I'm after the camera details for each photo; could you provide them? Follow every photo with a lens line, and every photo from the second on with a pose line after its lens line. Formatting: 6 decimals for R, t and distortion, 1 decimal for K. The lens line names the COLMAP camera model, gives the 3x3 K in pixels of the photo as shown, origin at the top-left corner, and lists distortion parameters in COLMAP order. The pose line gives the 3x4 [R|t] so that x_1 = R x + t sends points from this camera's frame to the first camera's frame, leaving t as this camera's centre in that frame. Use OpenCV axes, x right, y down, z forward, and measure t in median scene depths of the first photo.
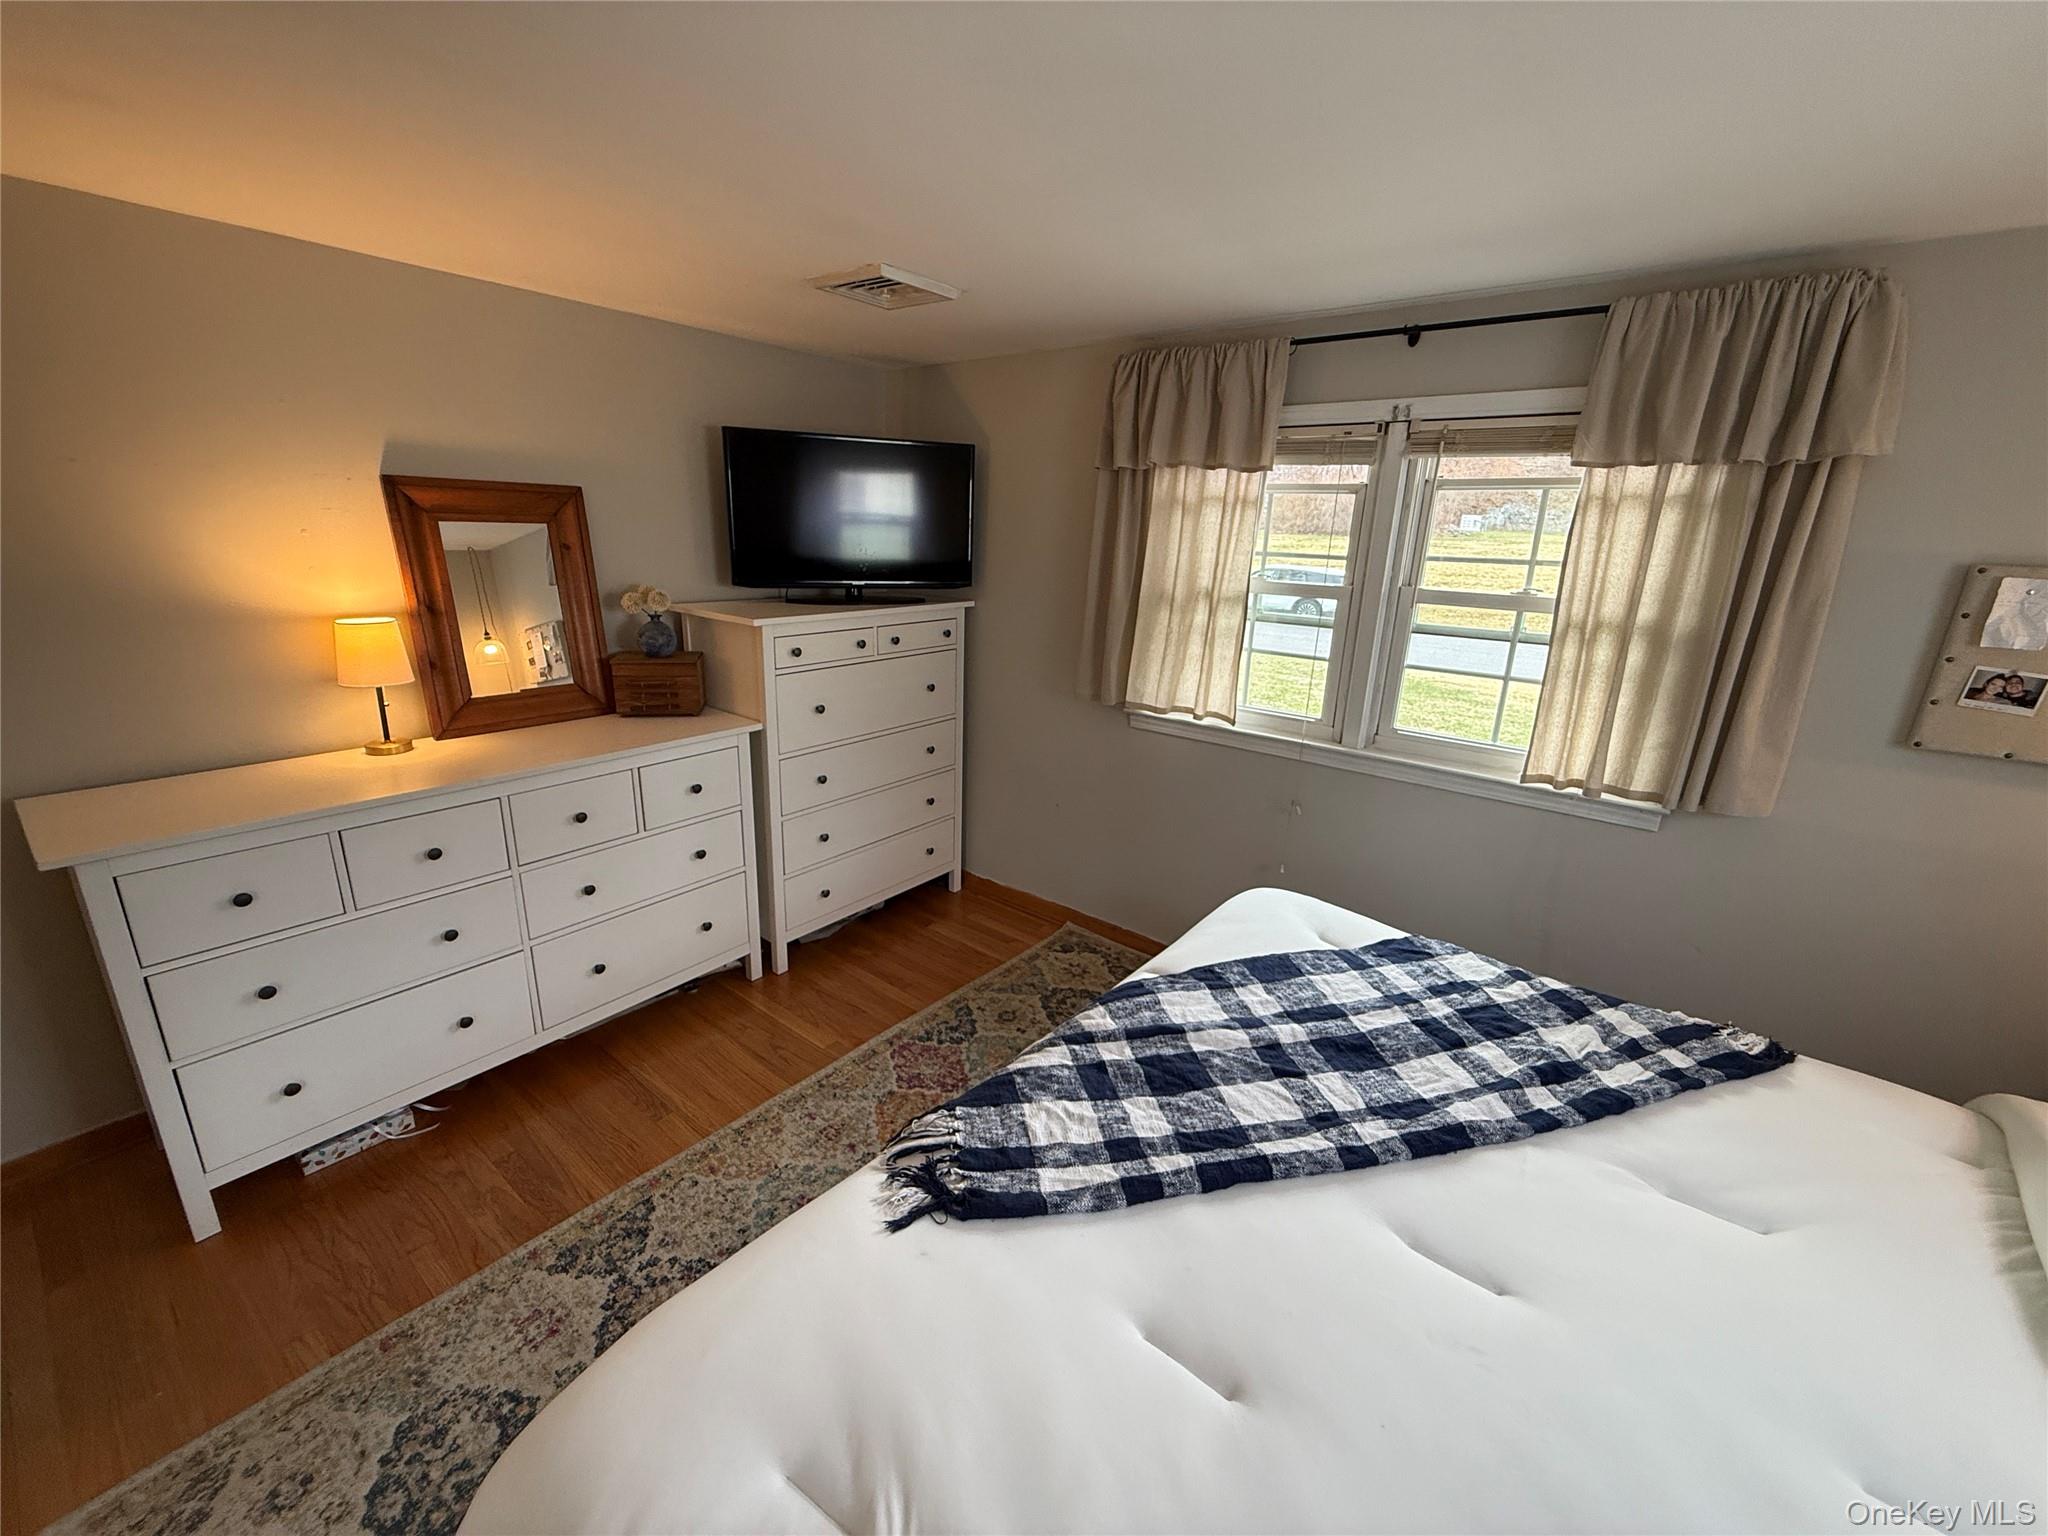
lens RADIAL K [[816.9, 0, 1018.0], [0, 816.9, 769.0], [0, 0, 1]] dist [0.000431, -0.000343]
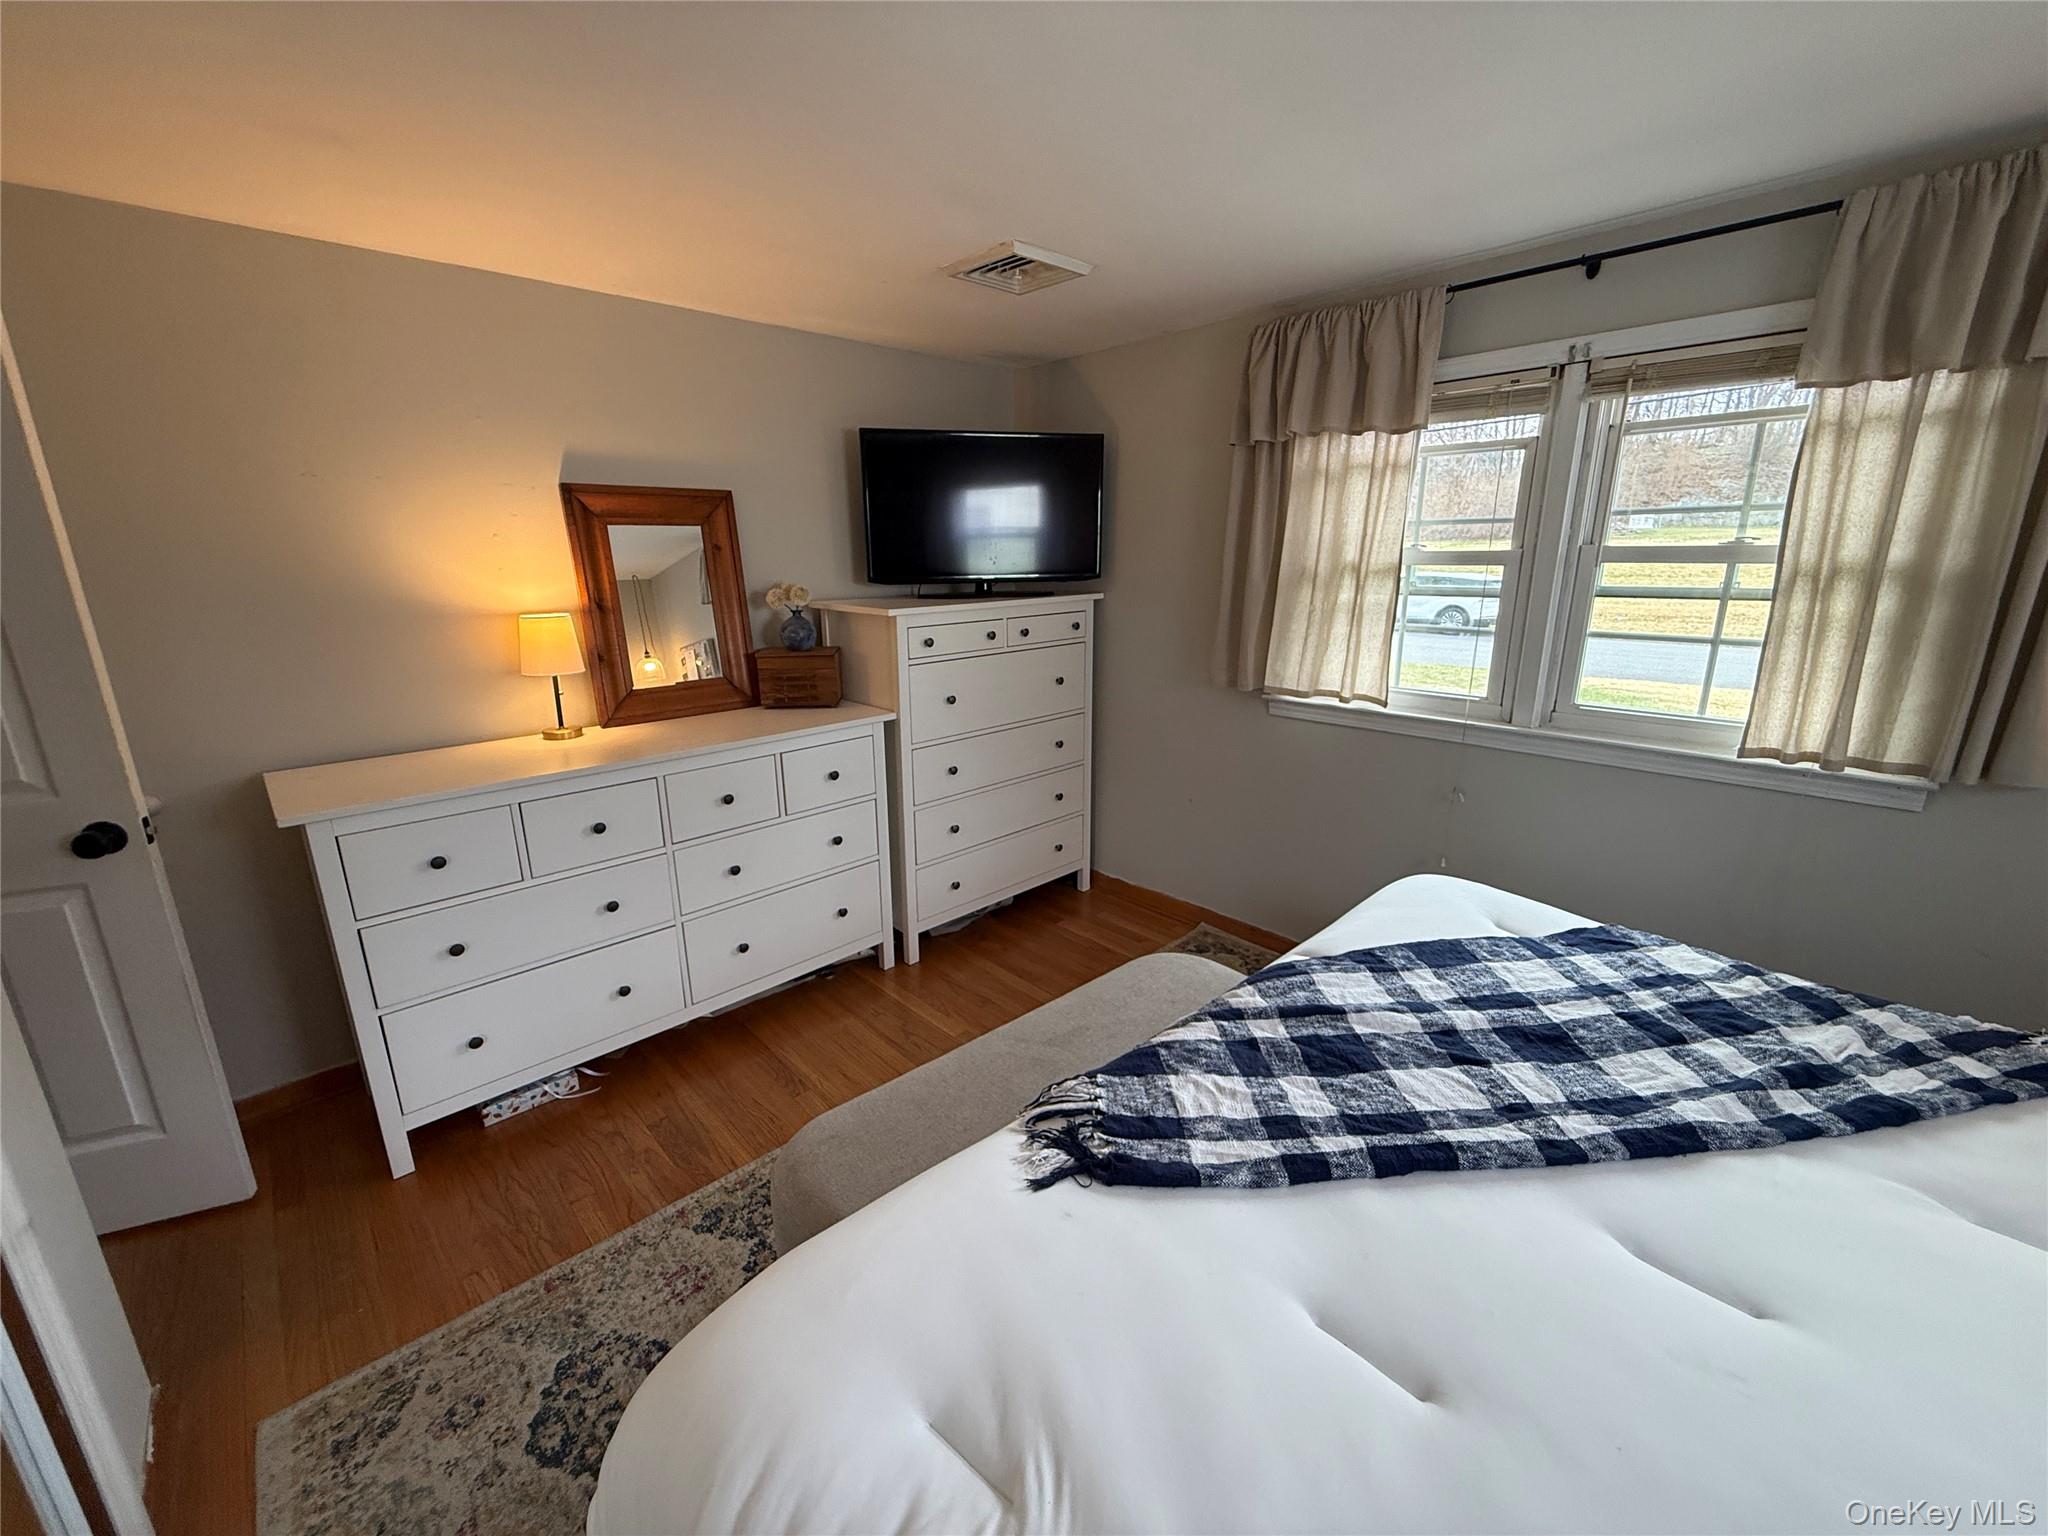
lens RADIAL K [[816.9, 0, 1018.6], [0, 816.9, 768.3], [0, 0, 1]] dist [0.000431, -0.000343]
pose [[0.988945, -0.004820, -0.148204, -0.017102], [0.000507, 0.999576, -0.029124, 0.062207], [0.148281, 0.028727, 0.988528, 0.028552]]
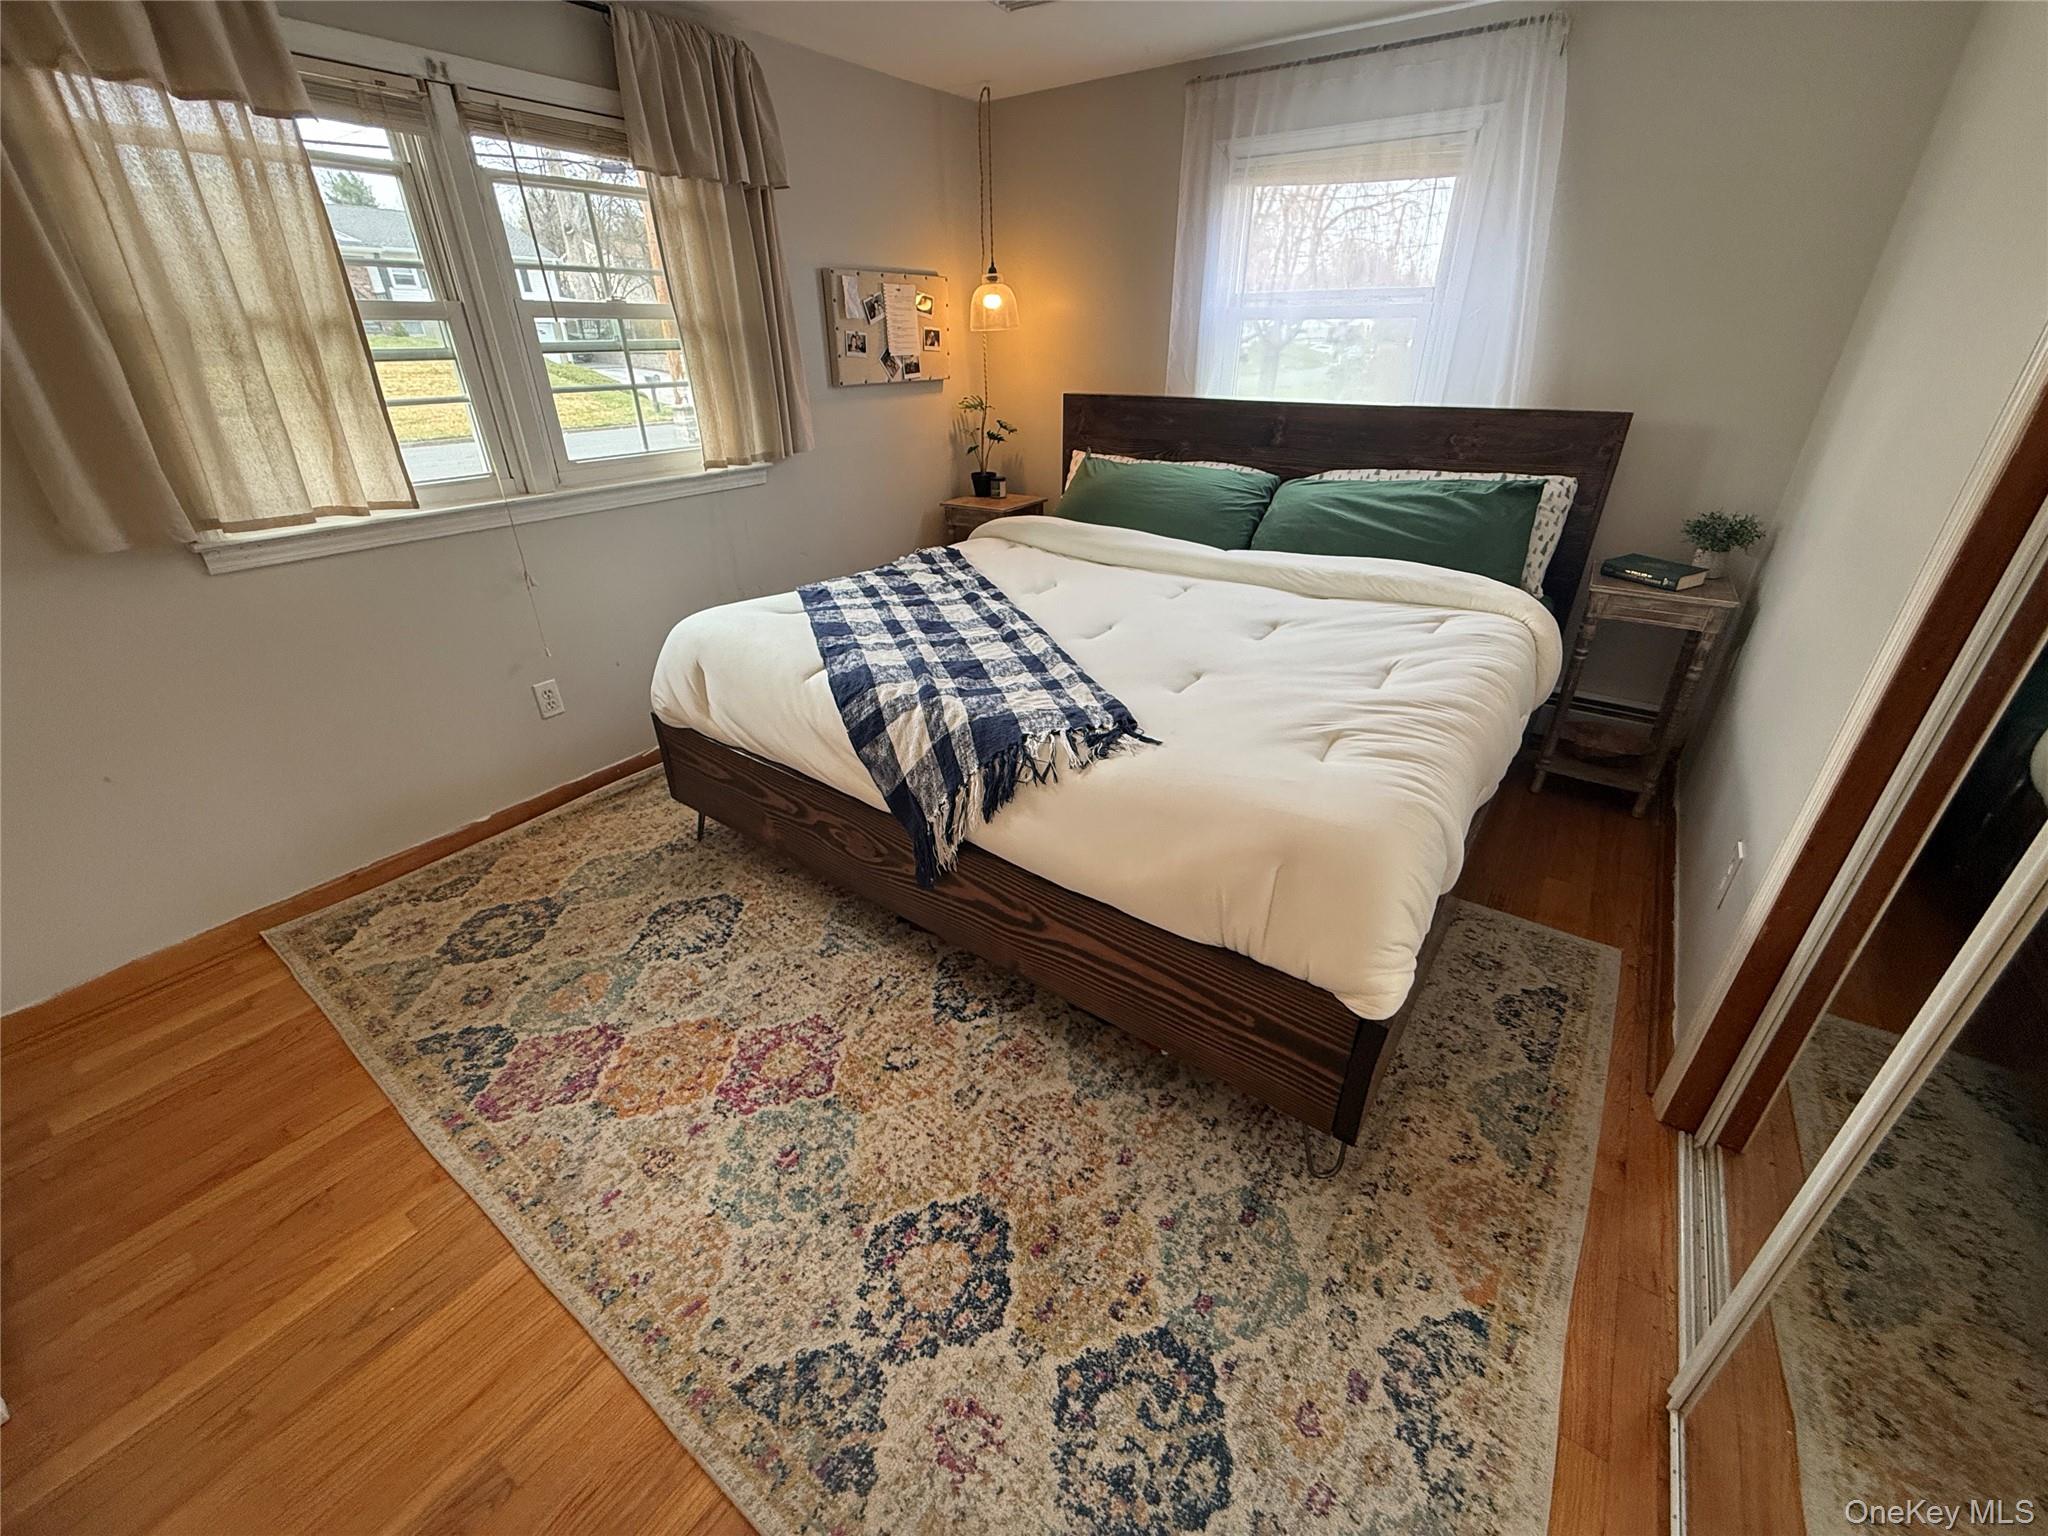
lens RADIAL K [[816.9, 0, 1018.1], [0, 816.9, 769.4], [0, 0, 1]] dist [0.000431, -0.000343]
pose [[-0.058271, -0.493871, 0.867580, -0.807146], [0.291717, 0.822702, 0.487917, -0.088313], [-0.954728, 0.281519, 0.096131, 0.653076]]
